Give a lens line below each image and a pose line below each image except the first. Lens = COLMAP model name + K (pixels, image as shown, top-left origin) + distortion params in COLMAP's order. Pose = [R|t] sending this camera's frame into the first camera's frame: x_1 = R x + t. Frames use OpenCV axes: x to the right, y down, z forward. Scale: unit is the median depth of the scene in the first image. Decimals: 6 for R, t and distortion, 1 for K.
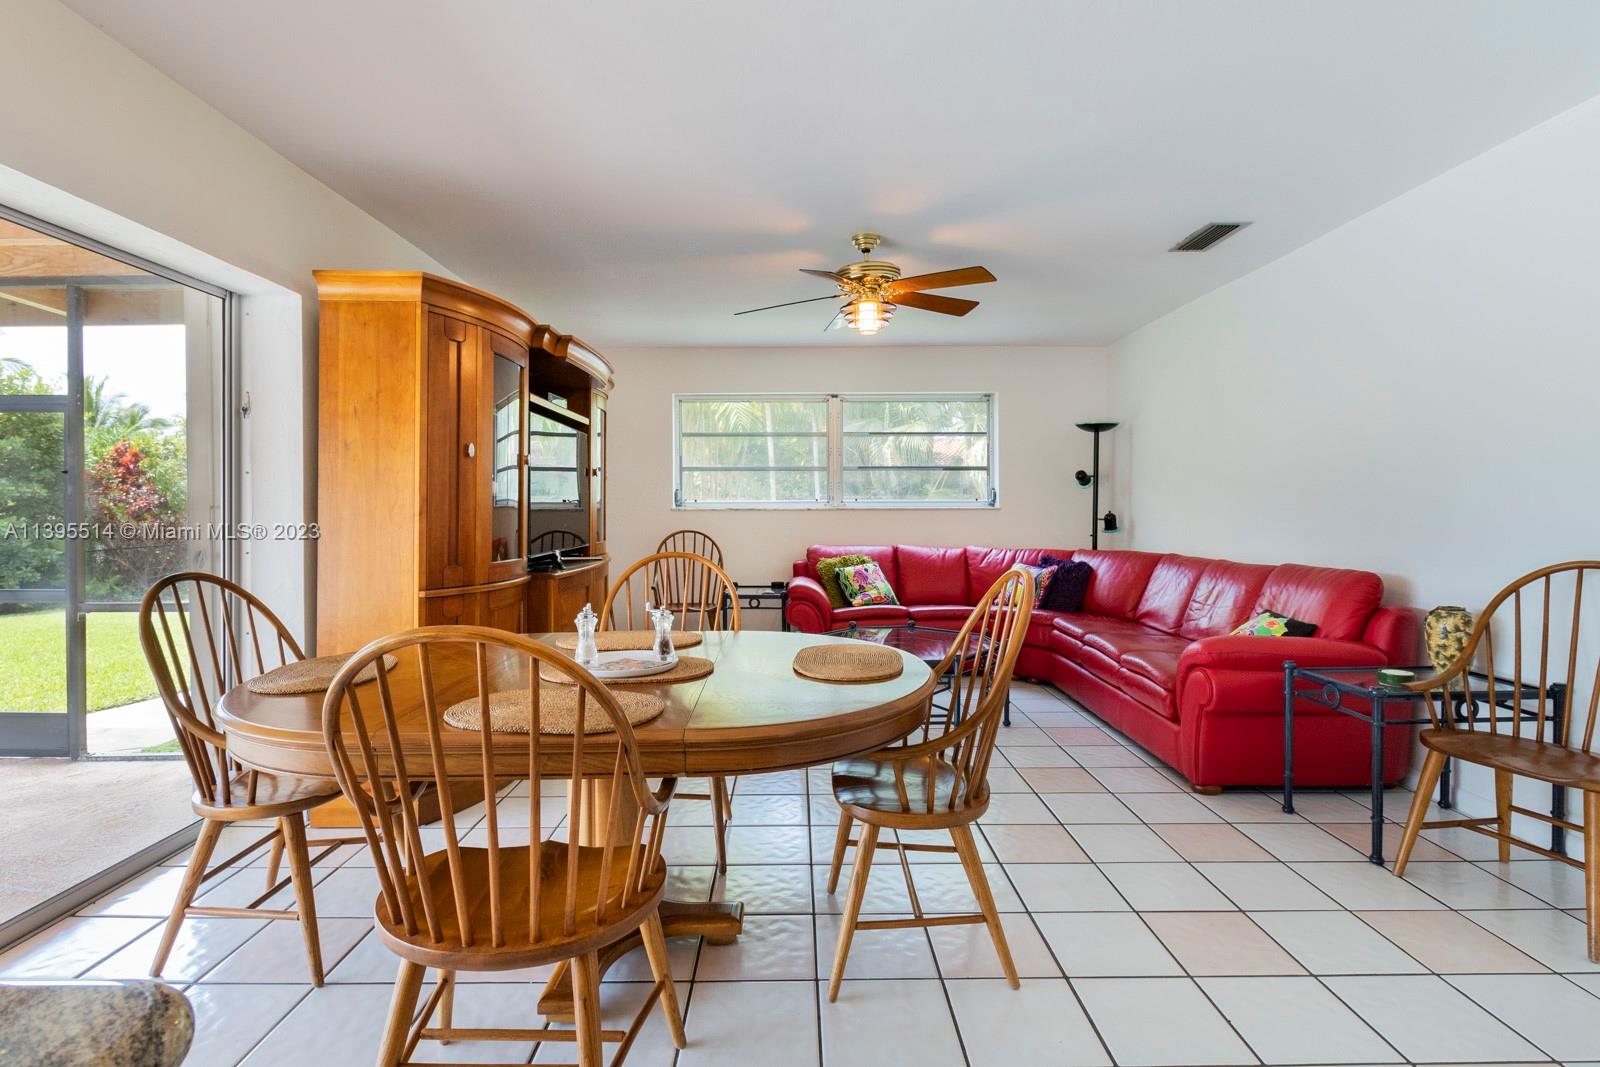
lens RADIAL K [[768.0, 0, 799.1], [0, 768.0, 525.6], [0, 0, 1]] dist [-0.000775, -0.000739]
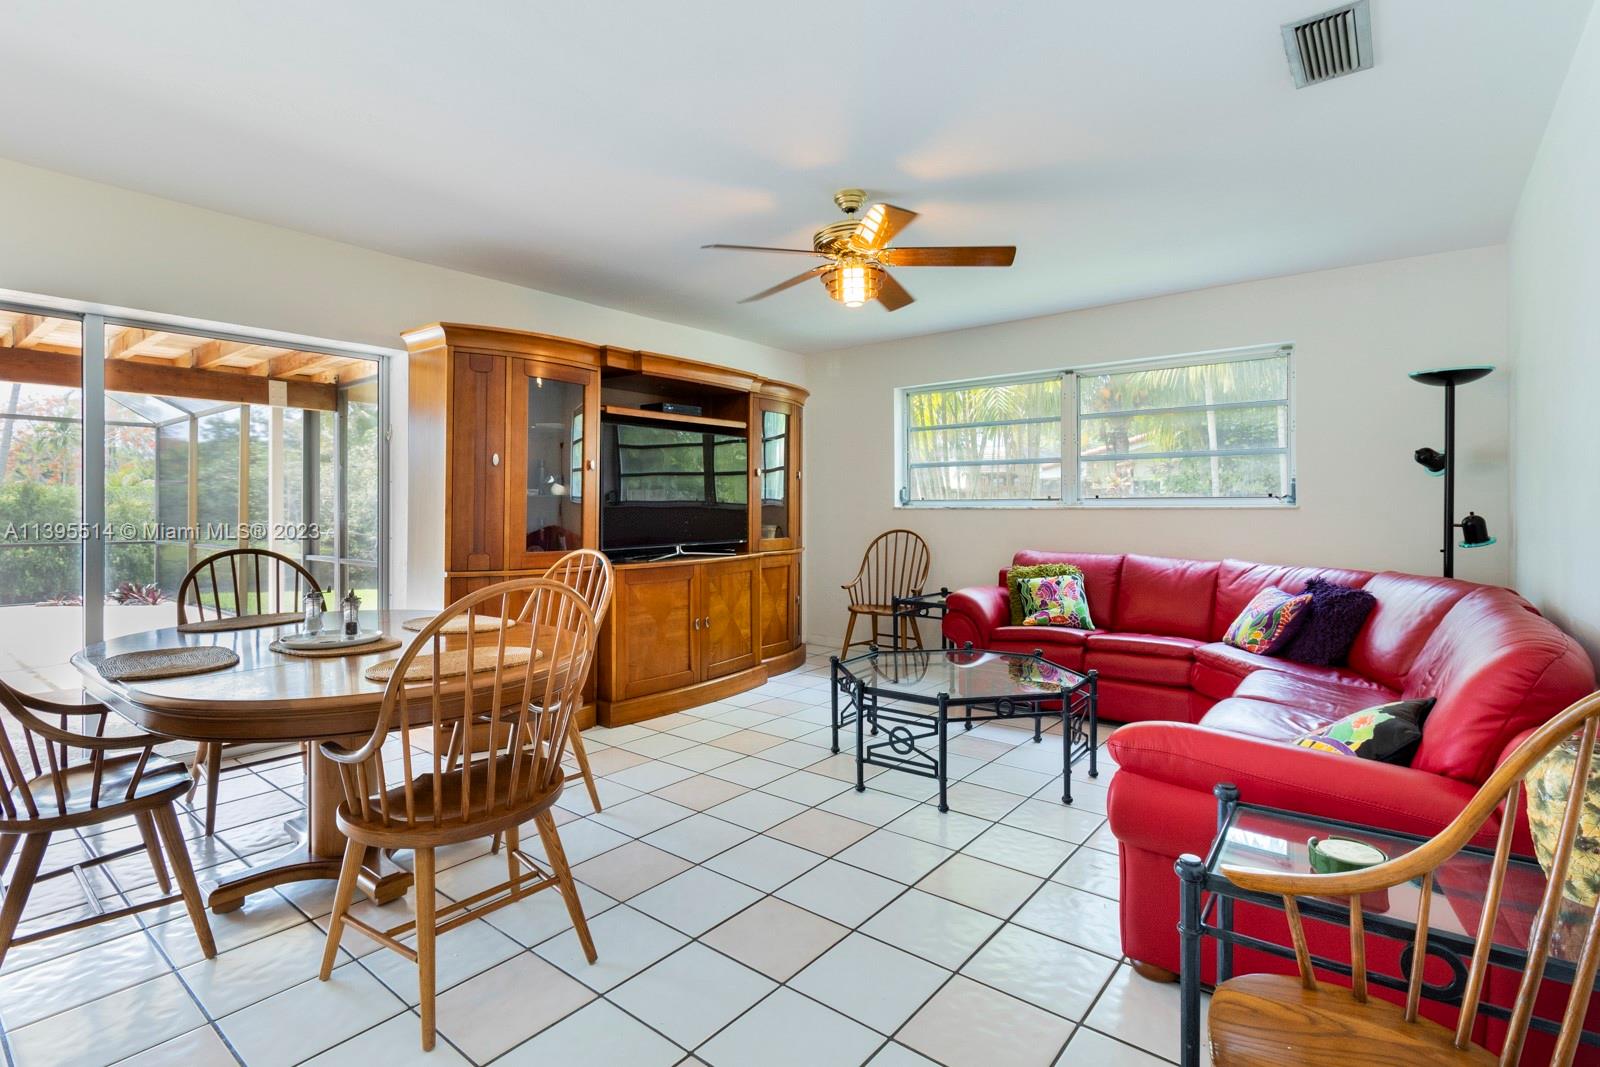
lens RADIAL K [[768.0, 0, 794.8], [0, 768.0, 521.3], [0, 0, 1]] dist [-0.000775, -0.000739]
pose [[0.773973, 0.012321, -0.633099, 0.380589], [-0.015257, 0.999883, 0.000806, -0.004000], [0.633035, 0.009036, 0.774071, 0.188105]]
